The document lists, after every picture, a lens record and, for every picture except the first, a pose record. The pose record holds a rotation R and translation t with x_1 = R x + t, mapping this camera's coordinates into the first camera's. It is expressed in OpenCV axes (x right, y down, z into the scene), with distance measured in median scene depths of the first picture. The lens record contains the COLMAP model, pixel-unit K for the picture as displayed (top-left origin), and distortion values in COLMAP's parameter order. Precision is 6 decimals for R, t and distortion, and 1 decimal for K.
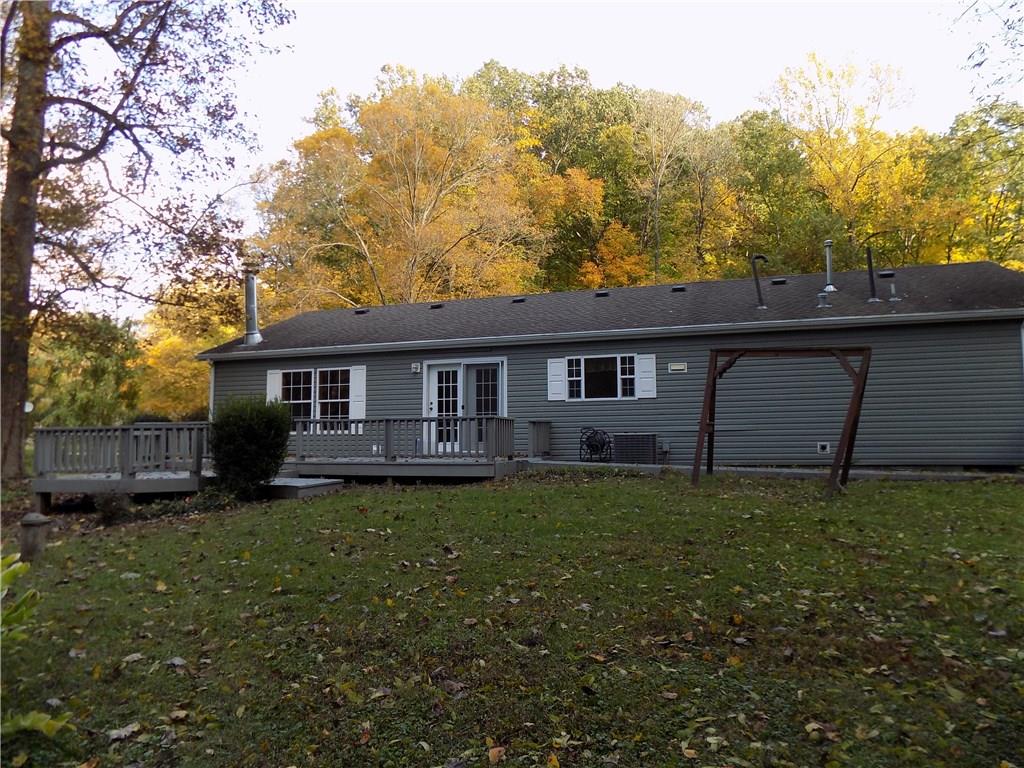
lens RADIAL K [[690.4, 0, 512.0], [0, 690.4, 384.0], [0, 0, 1]] dist [-0.037159, 0.001728]
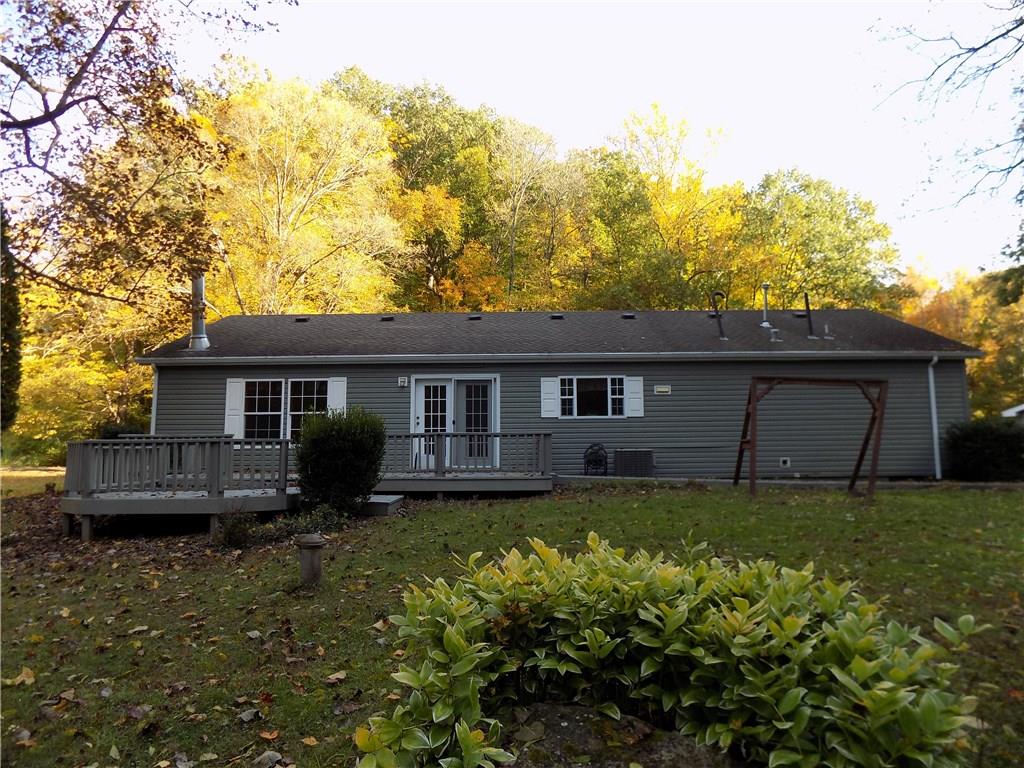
lens RADIAL K [[690.4, 0, 512.0], [0, 690.4, 384.0], [0, 0, 1]] dist [-0.037159, 0.001728]
pose [[0.957925, 0.031723, 0.285259, -0.282817], [-0.025521, 0.999351, -0.025431, 0.001130], [-0.285881, 0.017081, 0.958113, 0.011058]]
